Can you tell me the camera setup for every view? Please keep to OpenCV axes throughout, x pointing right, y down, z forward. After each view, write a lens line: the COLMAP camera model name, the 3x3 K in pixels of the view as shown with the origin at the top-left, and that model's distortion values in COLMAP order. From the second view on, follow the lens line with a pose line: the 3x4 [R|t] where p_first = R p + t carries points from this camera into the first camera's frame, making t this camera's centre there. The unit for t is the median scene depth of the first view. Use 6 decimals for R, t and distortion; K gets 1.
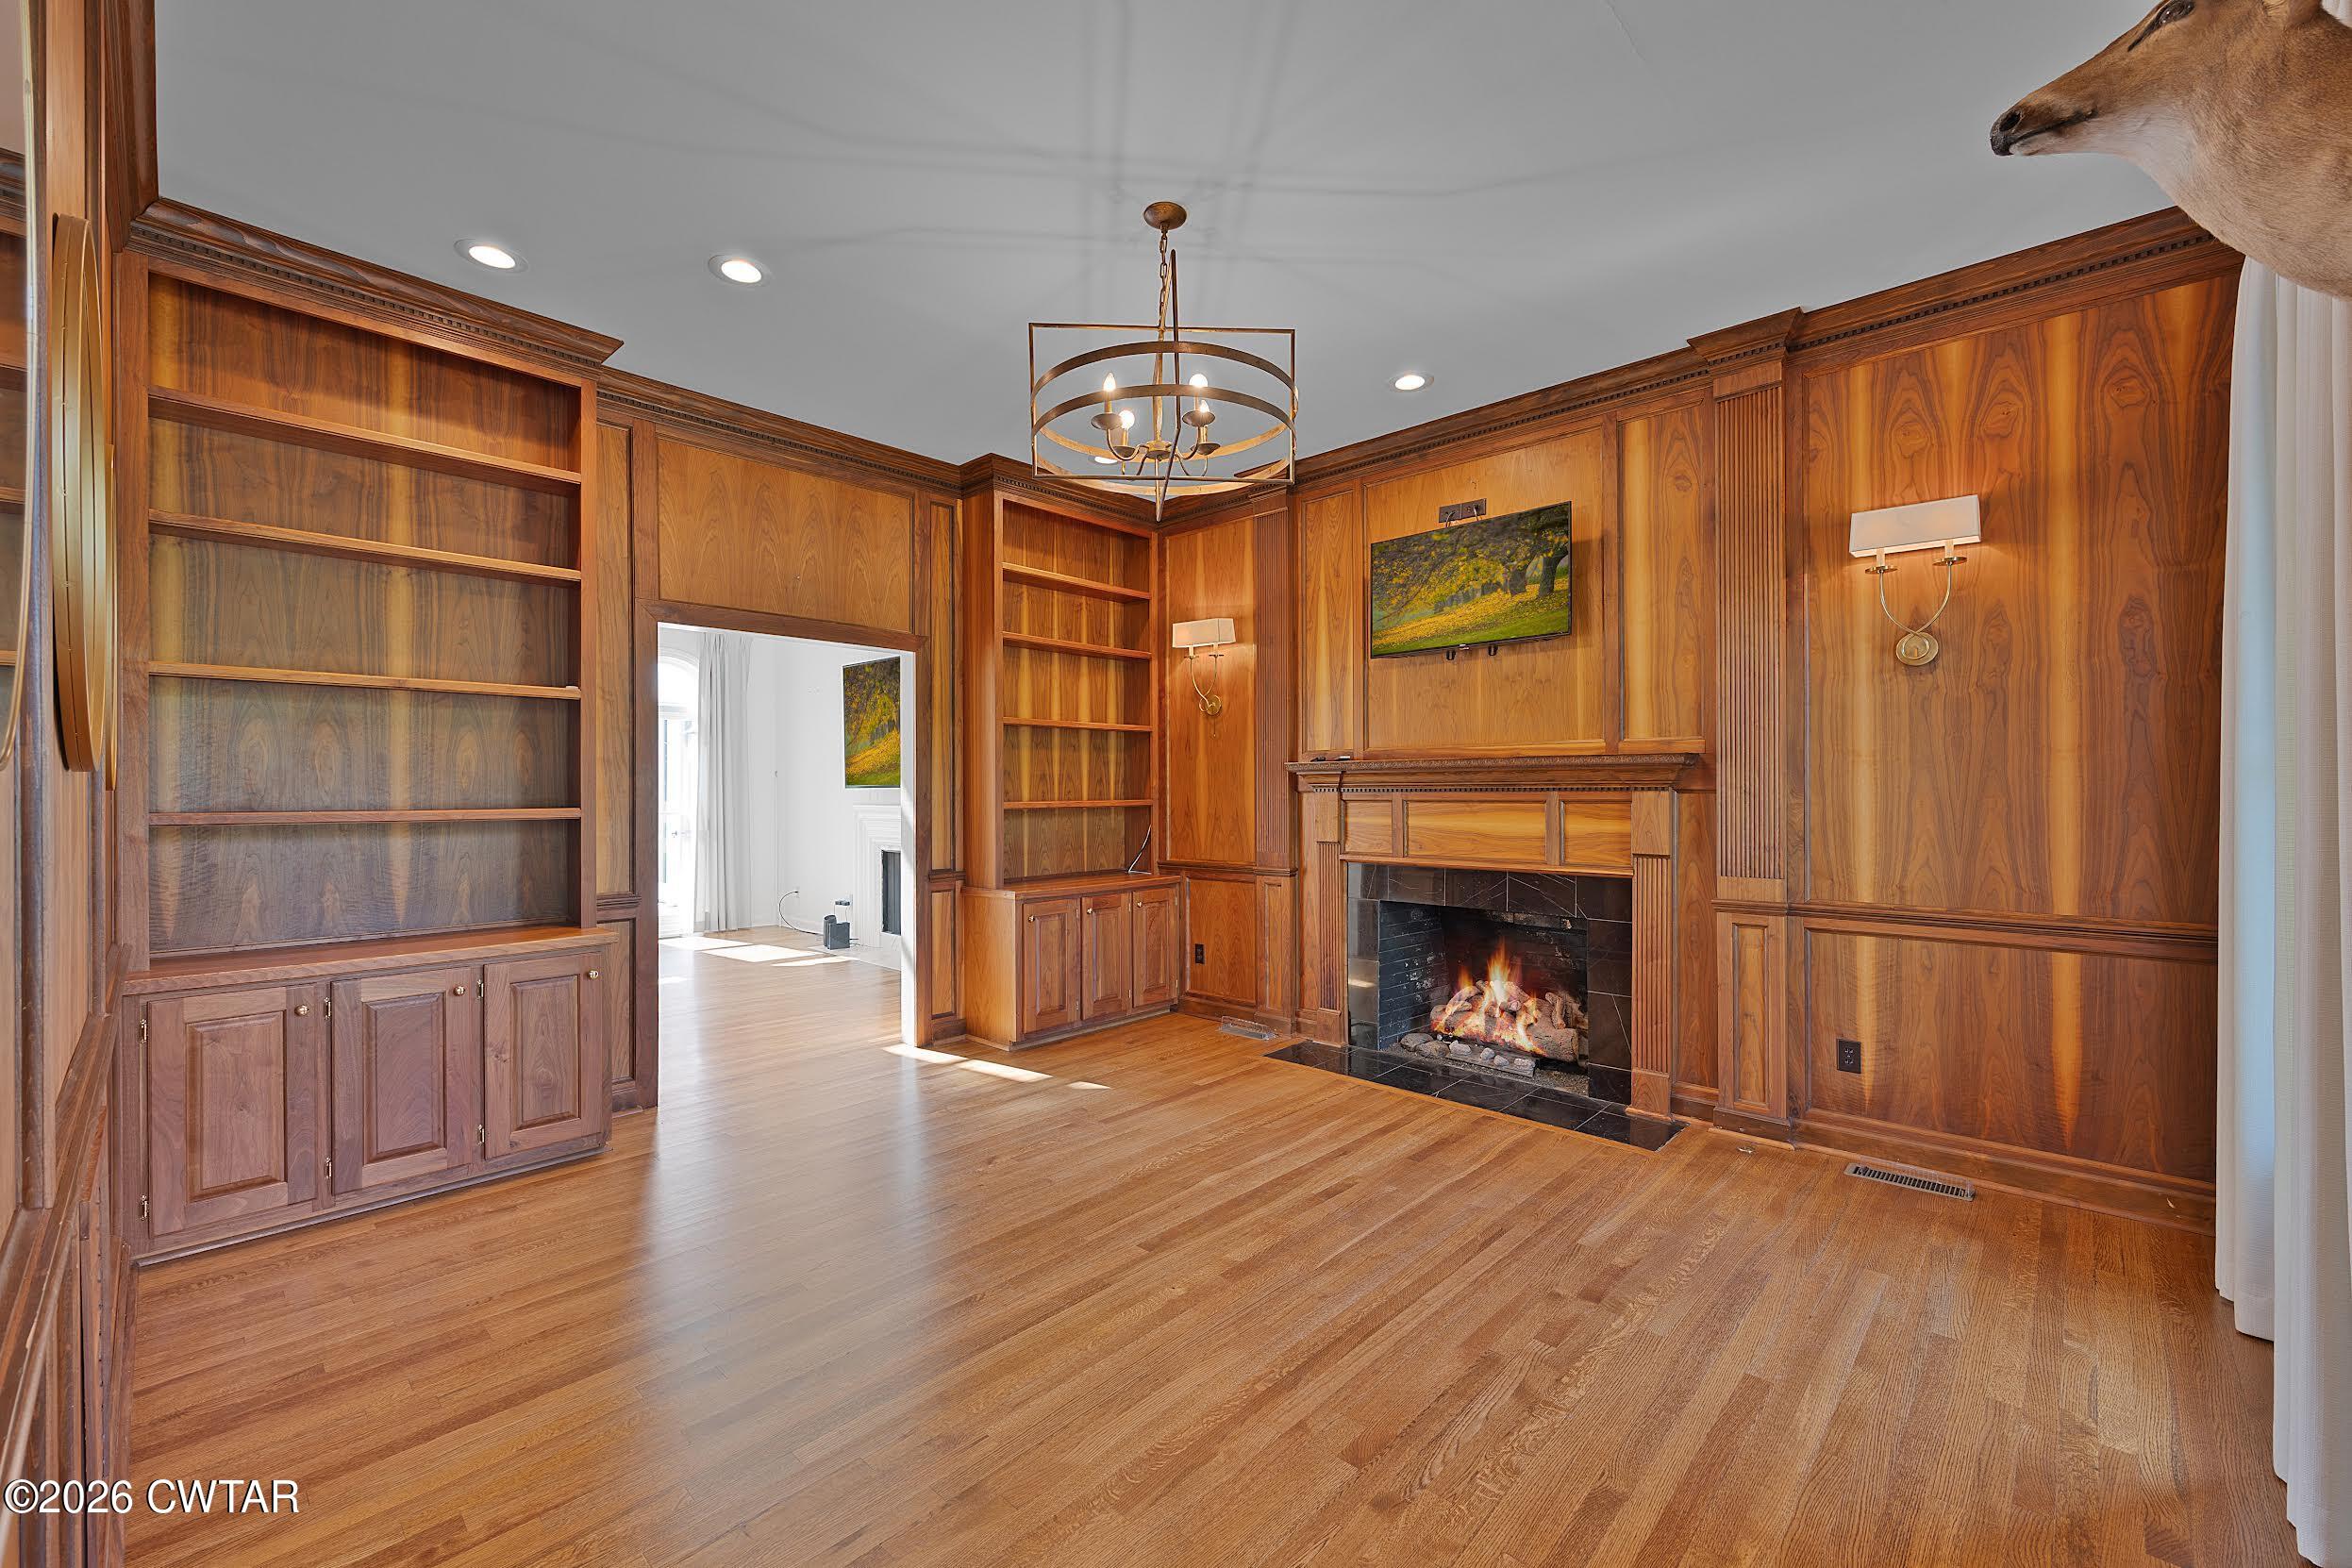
lens RADIAL K [[958.4, 0, 1181.7], [0, 958.4, 790.0], [0, 0, 1]] dist [-0.002669, 0.000375]
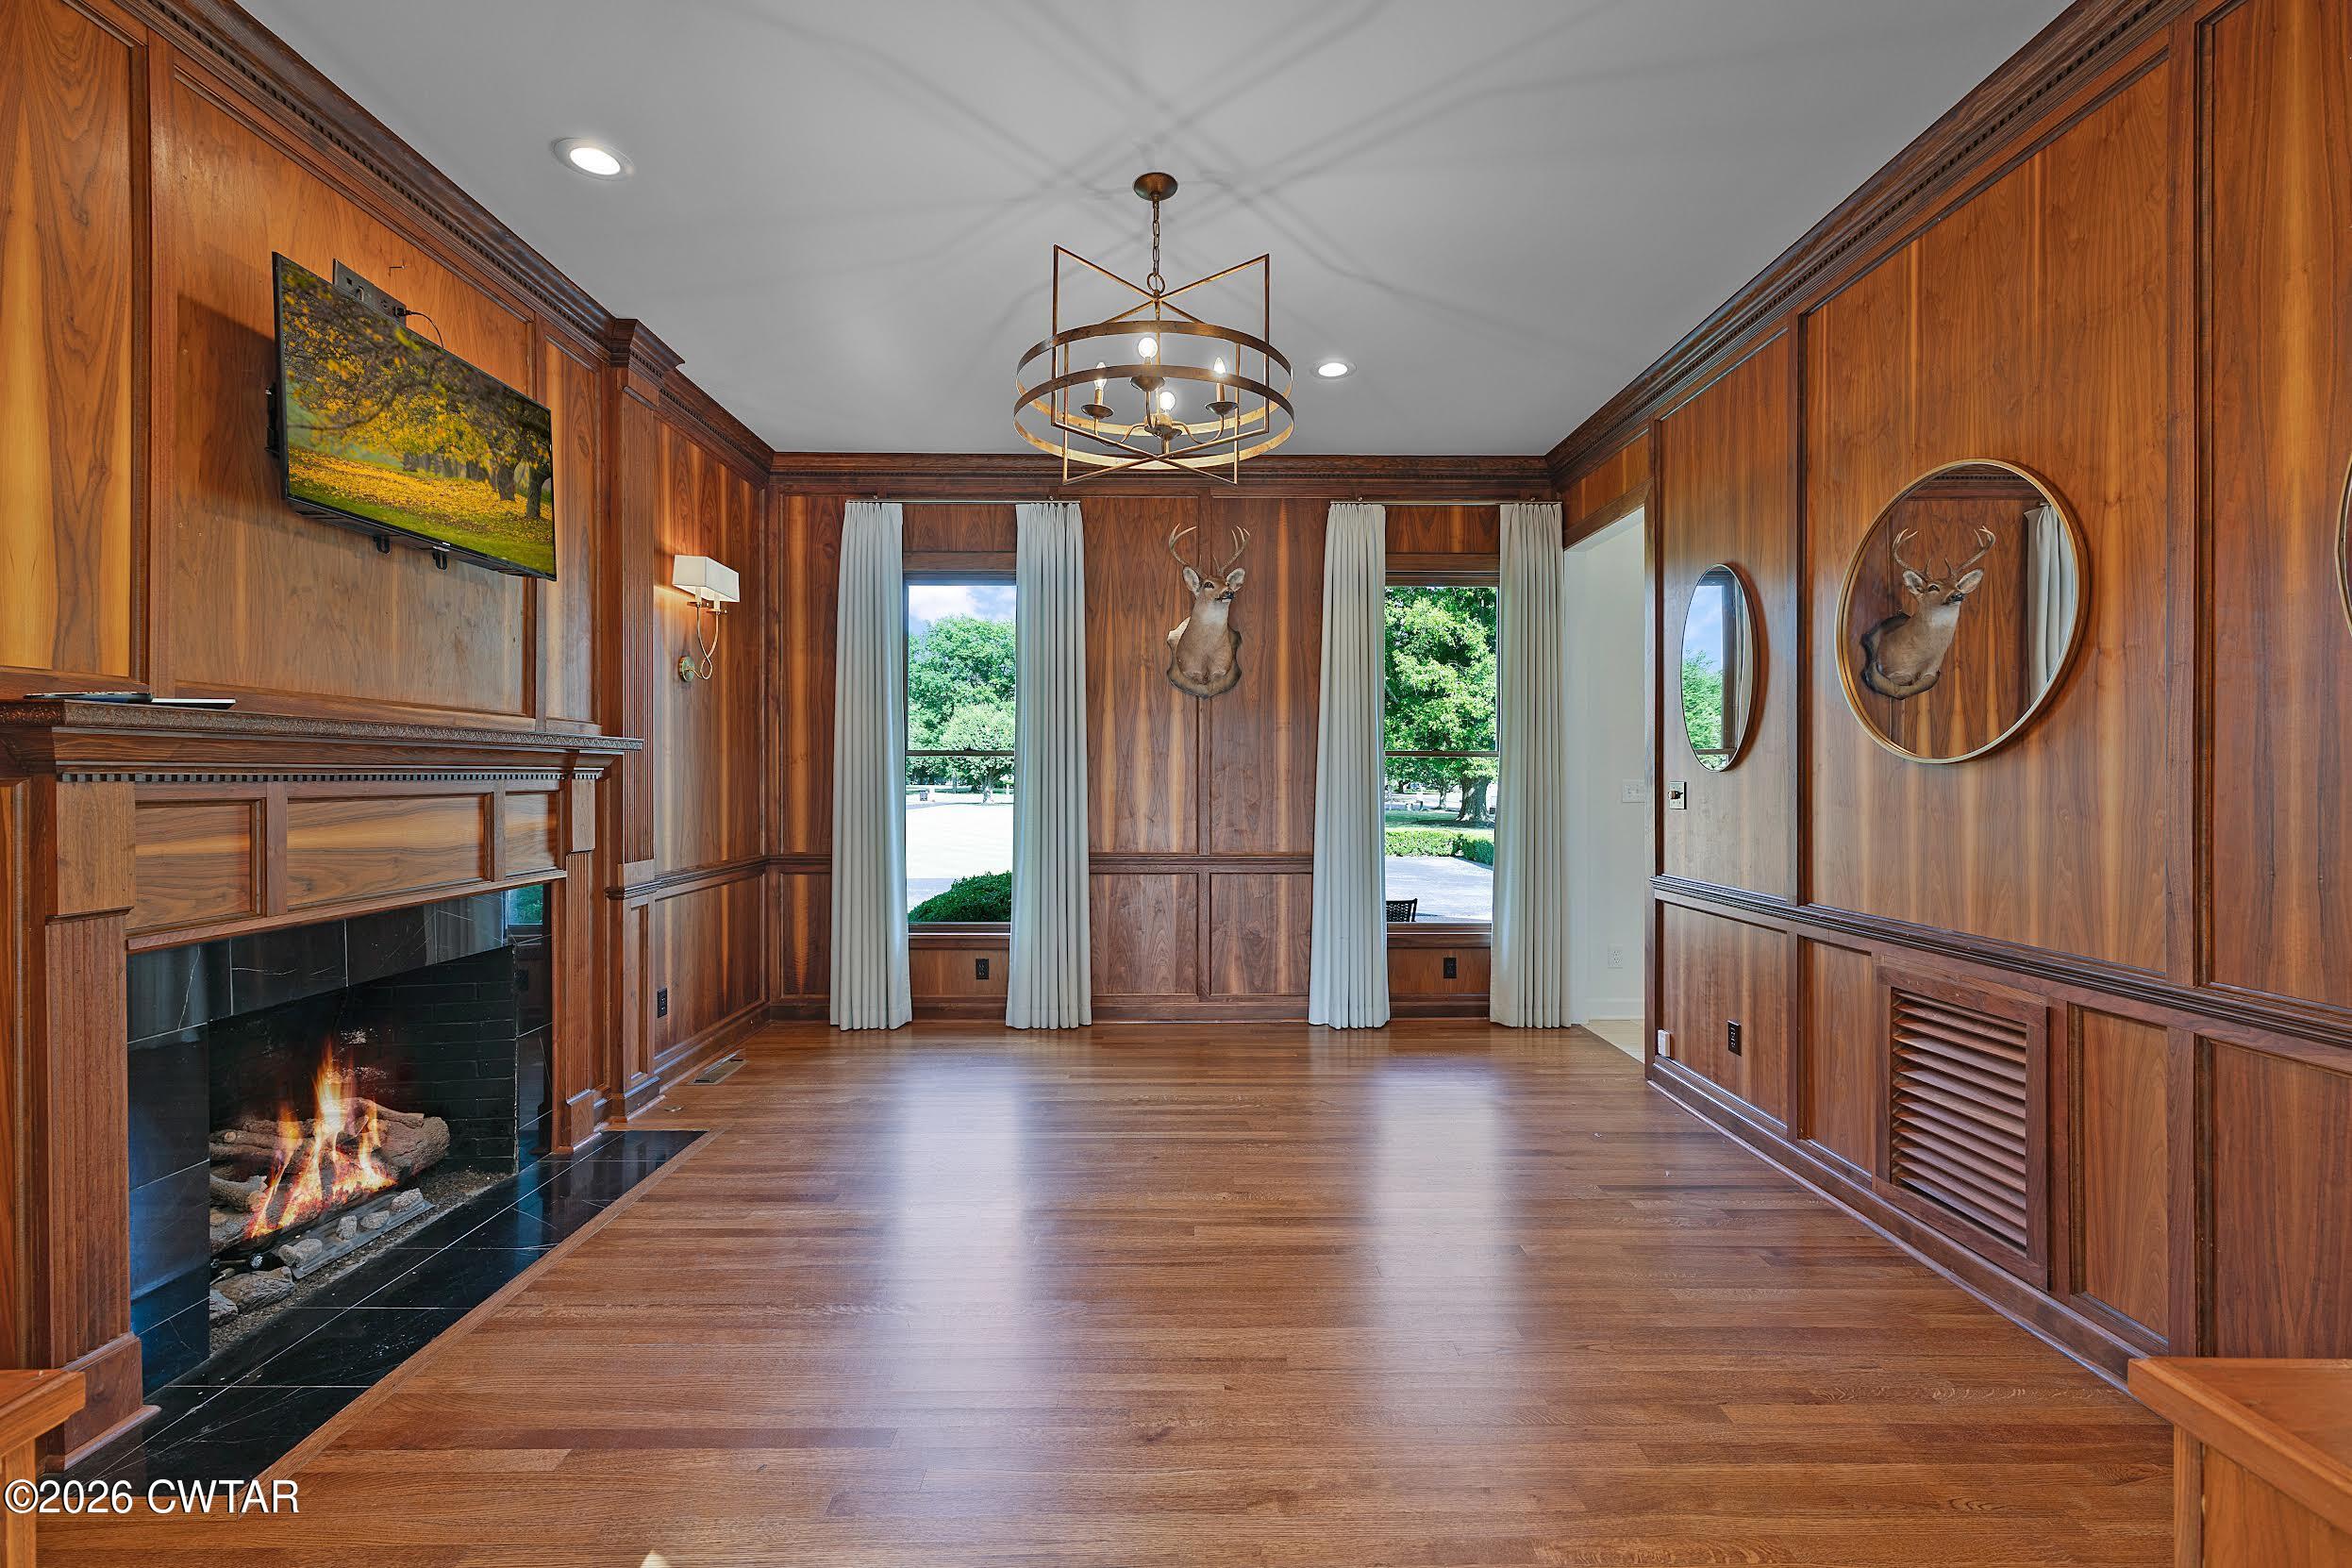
lens RADIAL K [[958.4, 0, 1181.9], [0, 958.4, 778.0], [0, 0, 1]] dist [-0.002669, 0.000375]
pose [[-0.693857, 0.004037, 0.720102, -0.481073], [0.004451, 0.999989, -0.001318, 0.003333], [-0.720099, 0.002291, -0.693867, 1.085804]]
